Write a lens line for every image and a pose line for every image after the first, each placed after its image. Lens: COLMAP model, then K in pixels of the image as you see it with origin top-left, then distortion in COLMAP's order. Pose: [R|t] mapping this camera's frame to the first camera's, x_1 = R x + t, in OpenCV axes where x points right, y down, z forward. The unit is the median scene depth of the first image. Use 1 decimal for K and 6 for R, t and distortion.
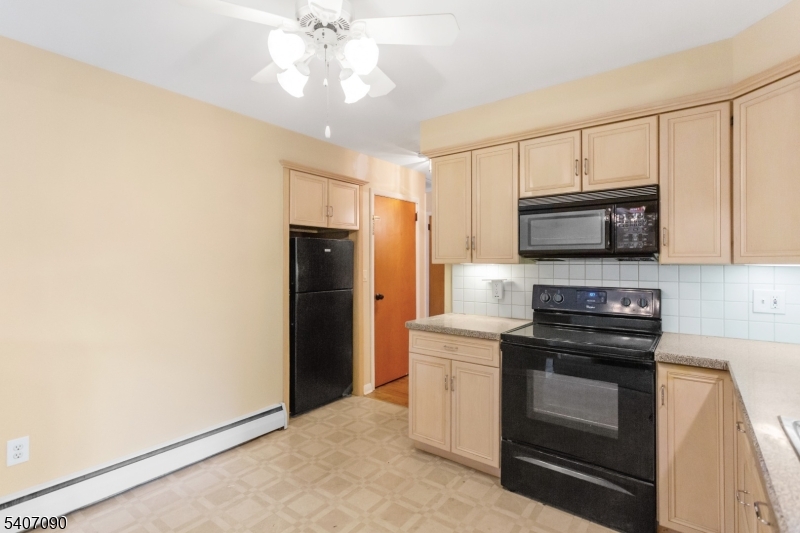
lens RADIAL K [[386.5, 0, 379.5], [0, 386.5, 257.0], [0, 0, 1]] dist [-0.000944, 0.000560]
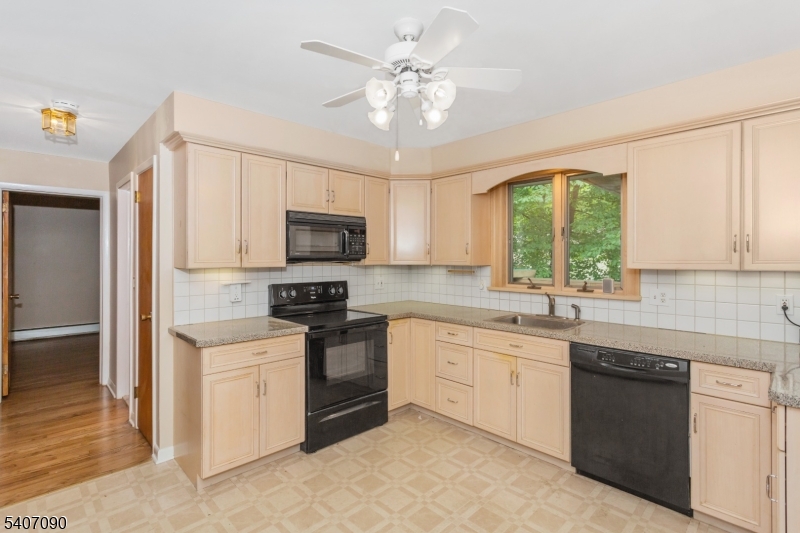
lens RADIAL K [[386.5, 0, 398.2], [0, 386.5, 258.5], [0, 0, 1]] dist [-0.000944, 0.000560]
pose [[0.126380, -0.003101, 0.991977, -0.825801], [-0.017343, 0.999835, 0.005335, -0.020644], [-0.991830, -0.017878, 0.126305, 0.578424]]
